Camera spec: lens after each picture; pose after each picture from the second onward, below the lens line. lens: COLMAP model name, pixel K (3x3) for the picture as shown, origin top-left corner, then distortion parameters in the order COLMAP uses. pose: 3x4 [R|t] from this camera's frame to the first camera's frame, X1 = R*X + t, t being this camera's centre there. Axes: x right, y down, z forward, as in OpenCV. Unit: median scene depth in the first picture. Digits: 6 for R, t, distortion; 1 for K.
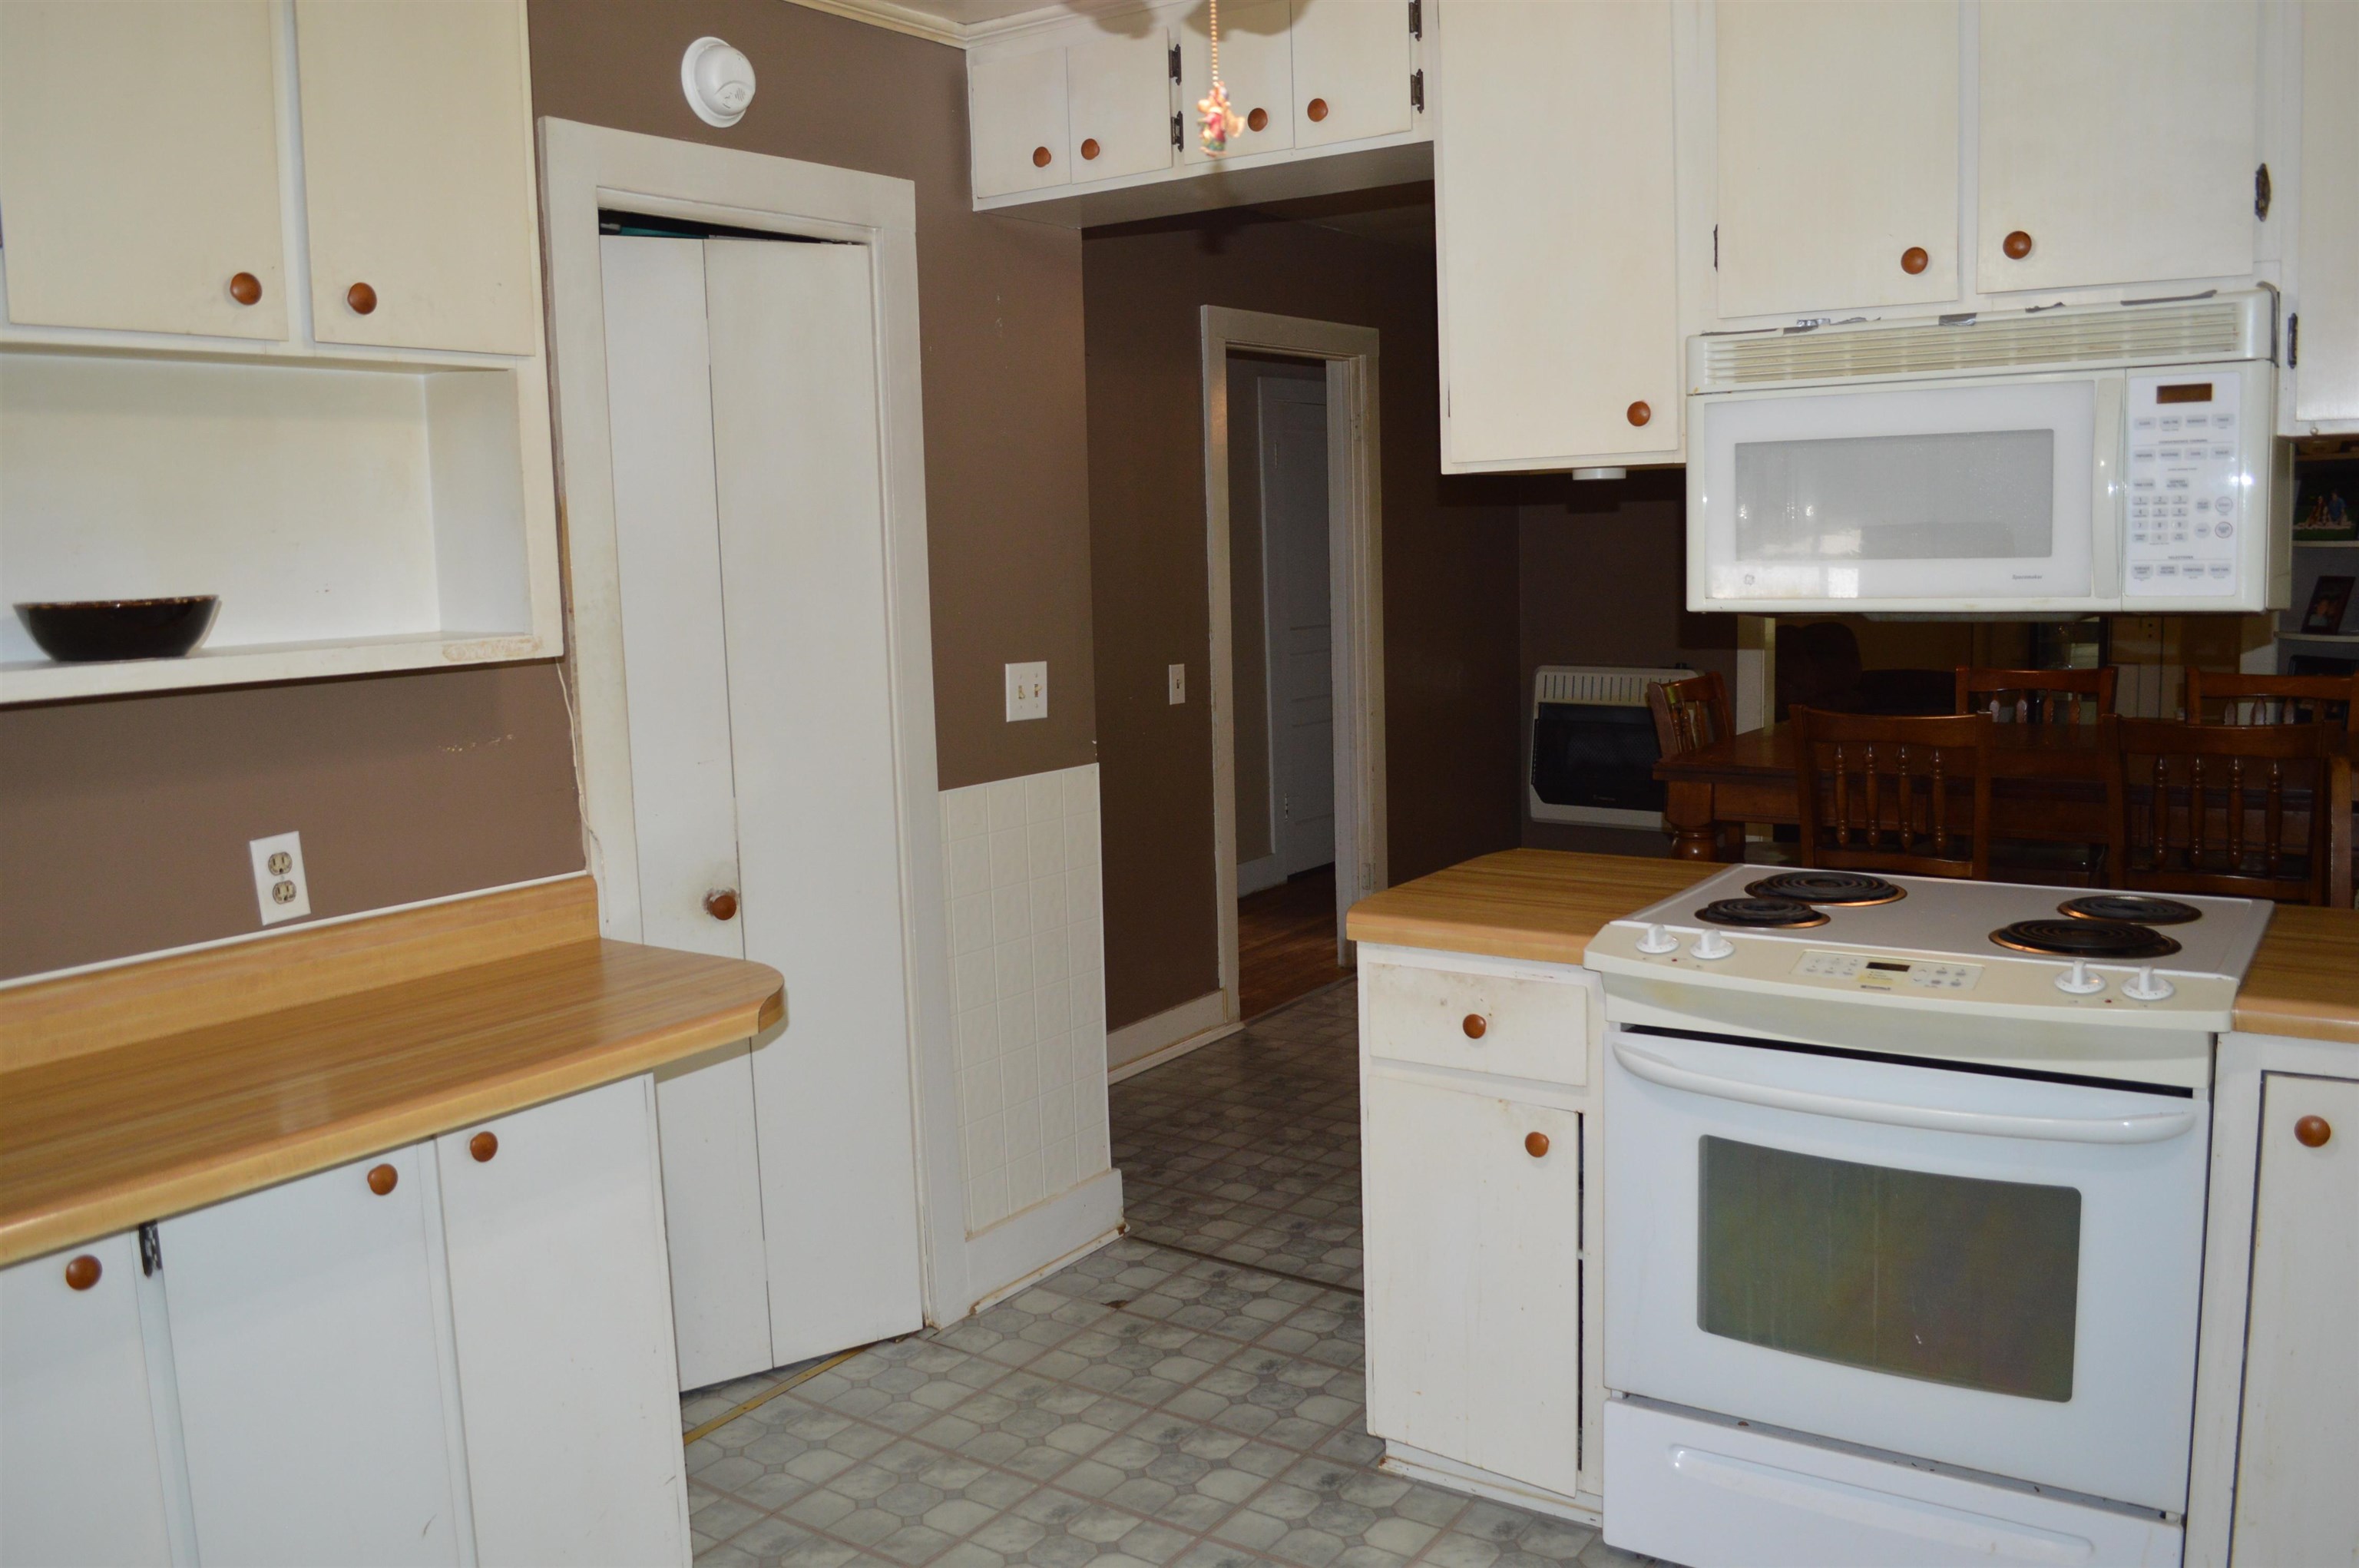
lens RADIAL K [[1879.9, 0, 1173.9], [0, 1879.9, 803.9], [0, 0, 1]] dist [-0.088644, 0.019378]
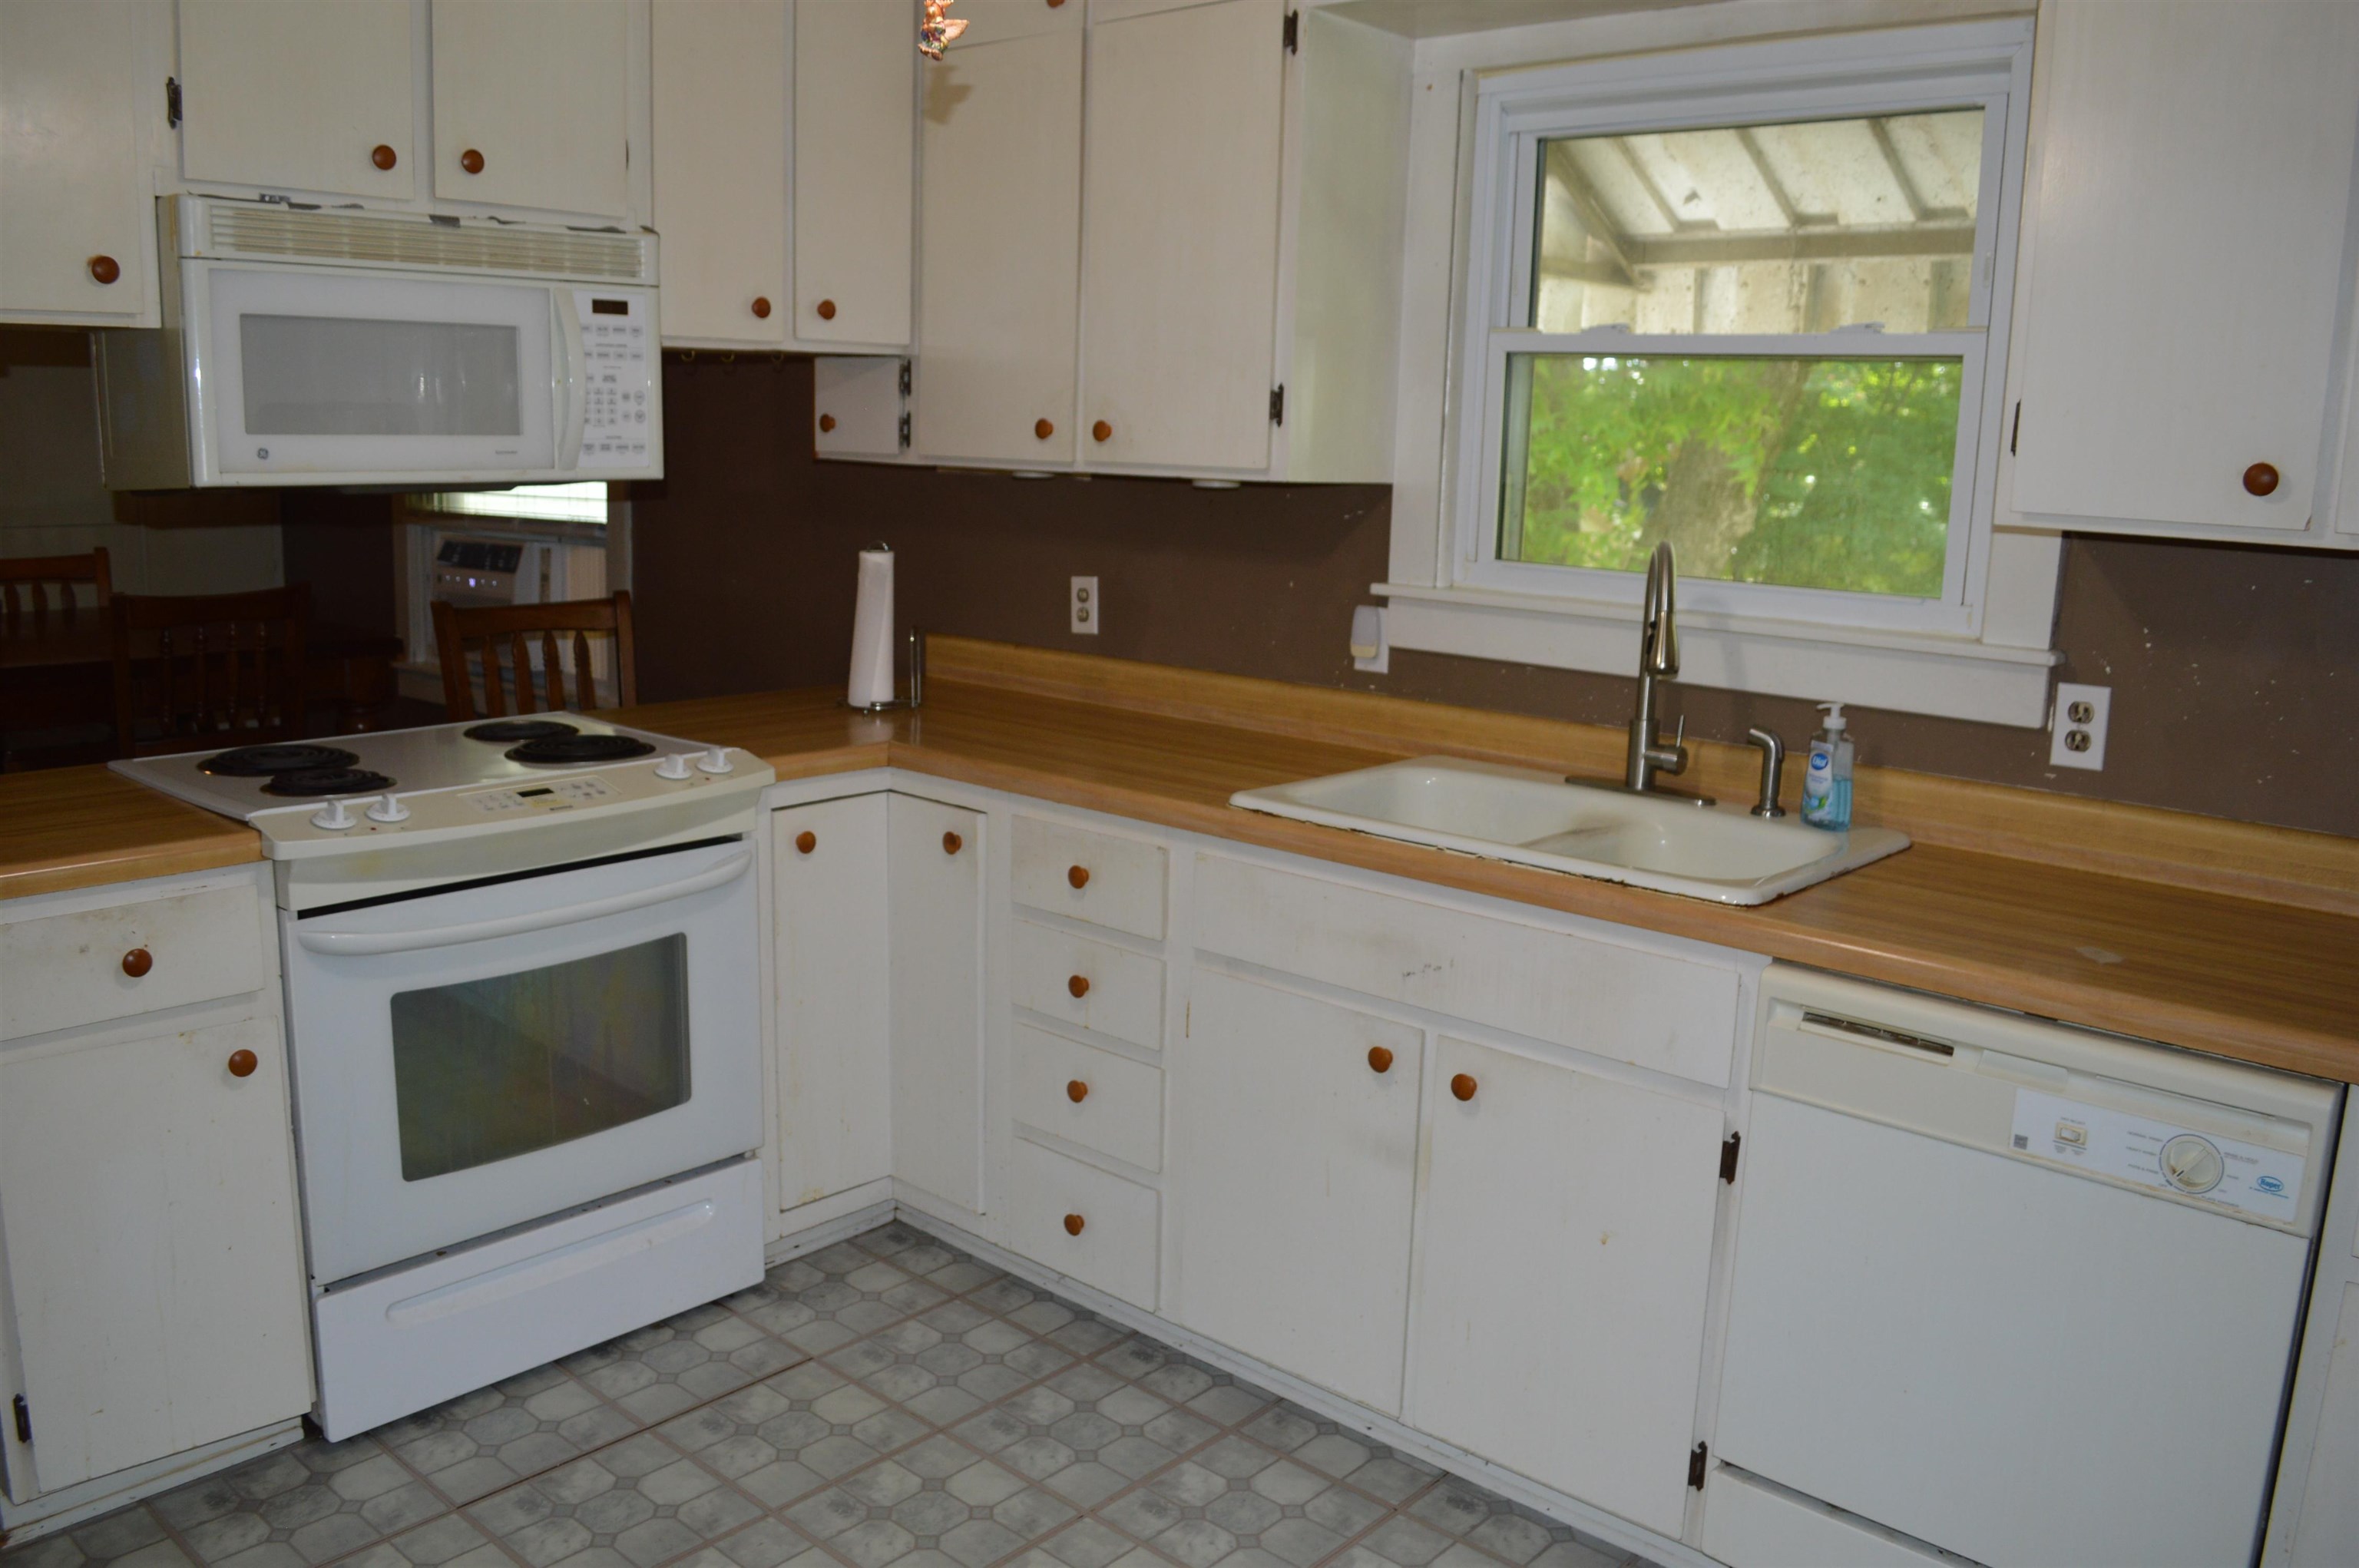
lens RADIAL K [[1879.9, 0, 1173.9], [0, 1879.9, 803.9], [0, 0, 1]] dist [-0.088644, 0.019378]
pose [[0.122413, -0.163058, 0.978993, -0.693092], [0.106169, 0.982903, 0.150434, -0.036614], [-0.986784, 0.085524, 0.137632, 0.450668]]
